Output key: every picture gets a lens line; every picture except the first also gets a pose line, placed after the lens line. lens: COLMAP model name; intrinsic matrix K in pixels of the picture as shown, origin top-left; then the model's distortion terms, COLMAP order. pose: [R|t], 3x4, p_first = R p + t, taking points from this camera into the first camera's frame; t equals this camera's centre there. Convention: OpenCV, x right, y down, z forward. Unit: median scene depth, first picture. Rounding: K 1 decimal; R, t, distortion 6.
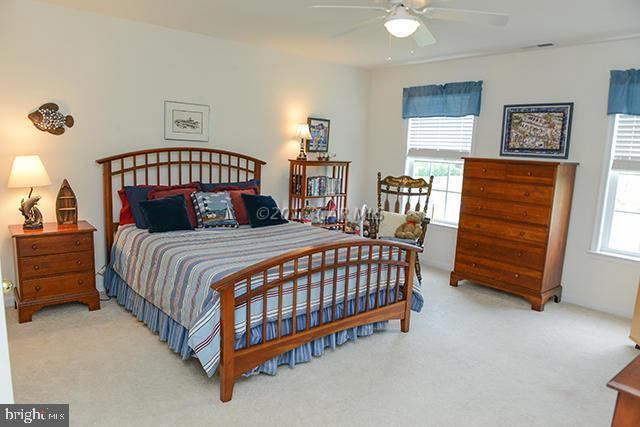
lens RADIAL K [[439.0, 0, 315.6], [0, 439.0, 219.0], [0, 0, 1]] dist [-0.047428, -0.004244]
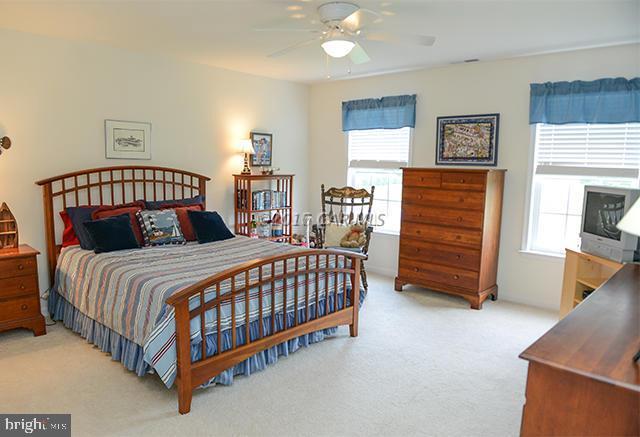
lens RADIAL K [[447.7, 0, 308.5], [0, 447.7, 223.8], [0, 0, 1]] dist [-0.047872, -0.009125]
pose [[0.993211, -0.041882, 0.108527, -0.005953], [0.043989, 0.998886, -0.017096, 0.002887], [-0.107690, 0.021754, 0.993946, -0.041898]]
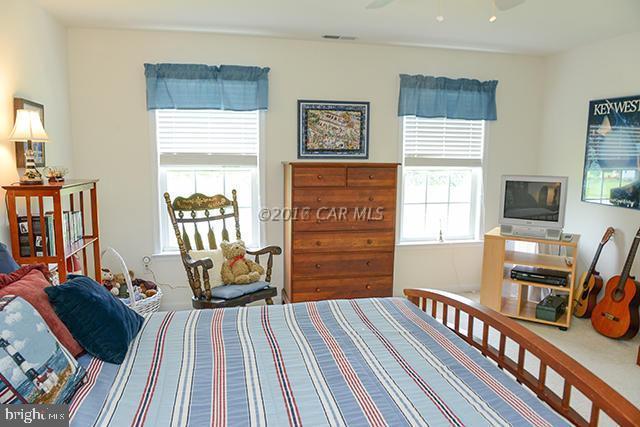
lens RADIAL K [[439.0, 0, 315.7], [0, 439.0, 219.9], [0, 0, 1]] dist [-0.047428, -0.004244]
pose [[0.483609, -0.161018, 0.860346, -0.359317], [0.152002, 0.983448, 0.098616, -0.115817], [-0.861985, 0.083083, 0.500080, 0.595622]]
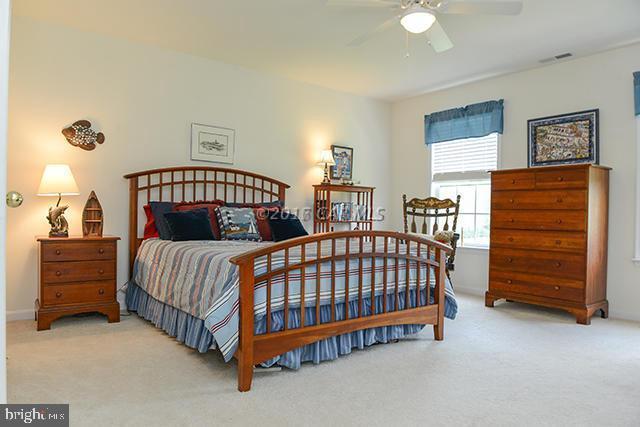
lens RADIAL K [[439.0, 0, 315.9], [0, 439.0, 217.3], [0, 0, 1]] dist [-0.047428, -0.004244]
pose [[0.997897, -0.024552, -0.059986, 0.004873], [0.014865, 0.987504, -0.156890, 0.114189], [0.063088, 0.155669, 0.985793, 0.026953]]
